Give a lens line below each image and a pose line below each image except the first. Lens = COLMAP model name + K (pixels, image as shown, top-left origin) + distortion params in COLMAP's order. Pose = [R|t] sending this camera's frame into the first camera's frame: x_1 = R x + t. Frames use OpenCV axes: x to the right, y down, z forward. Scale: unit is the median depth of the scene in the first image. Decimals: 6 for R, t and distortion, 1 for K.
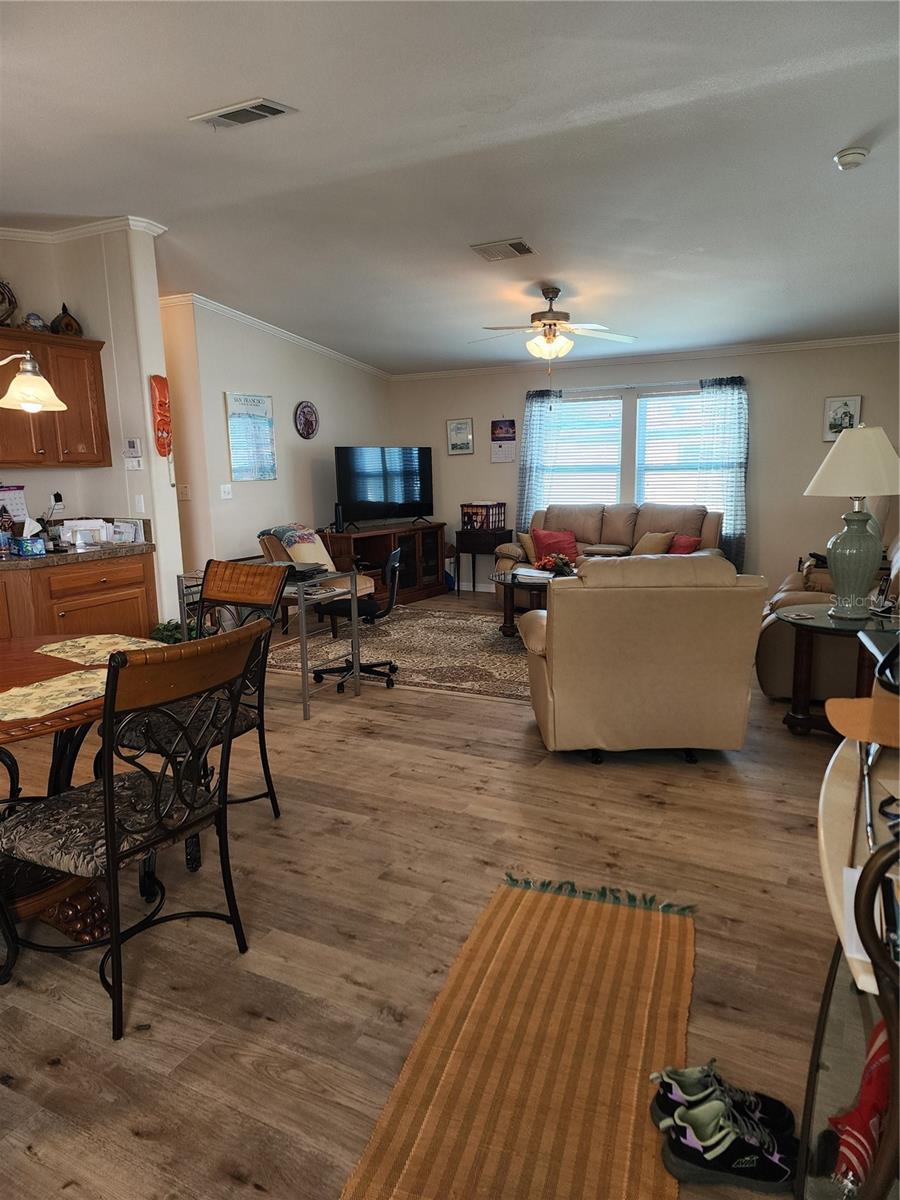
lens RADIAL K [[820.9, 0, 450.0], [0, 820.9, 600.0], [0, 0, 1]] dist [-0.001702, -0.003537]
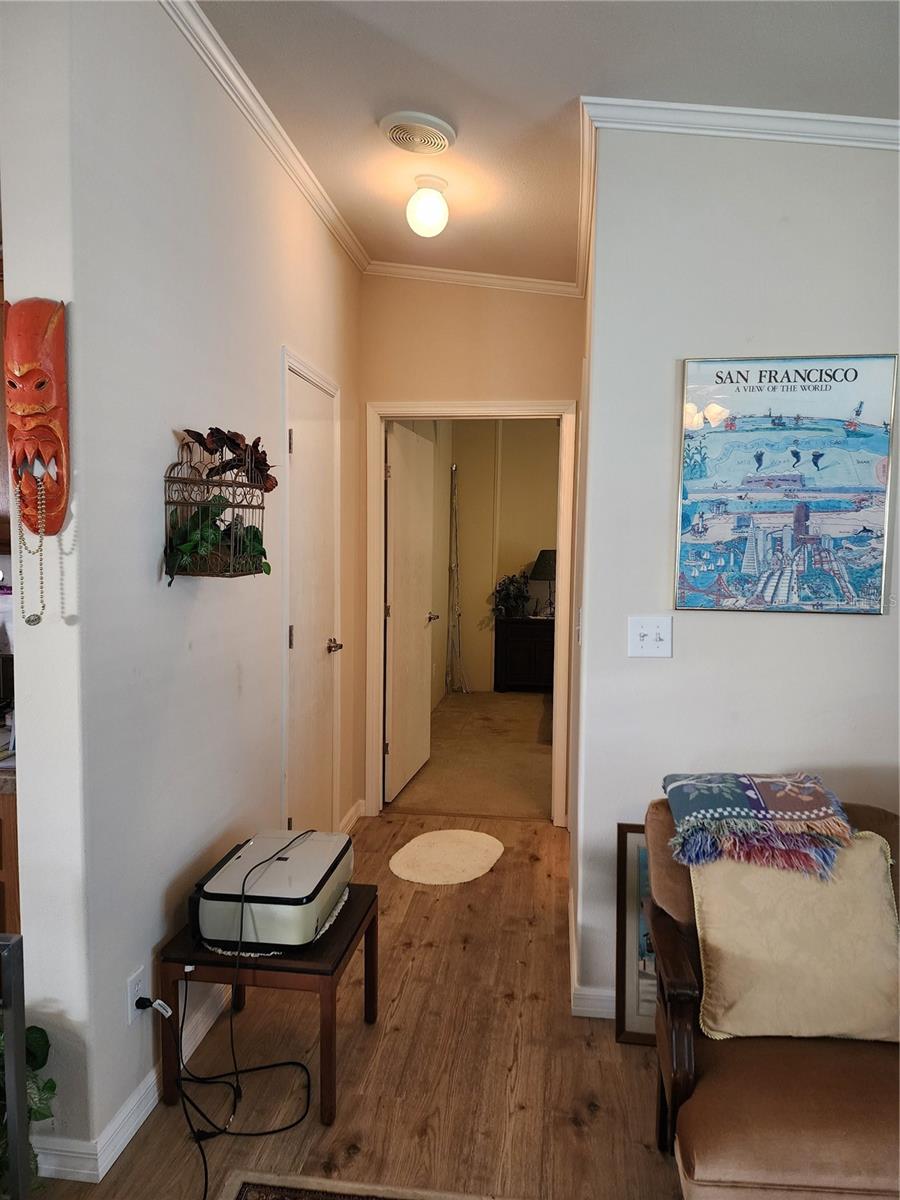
lens RADIAL K [[820.9, 0, 450.0], [0, 820.9, 600.0], [0, 0, 1]] dist [-0.001702, -0.003537]
pose [[0.363383, 0.093736, -0.926912, 0.036786], [-0.175479, 0.984004, 0.030716, -0.192571], [0.914964, 0.151492, 0.374019, 1.051731]]
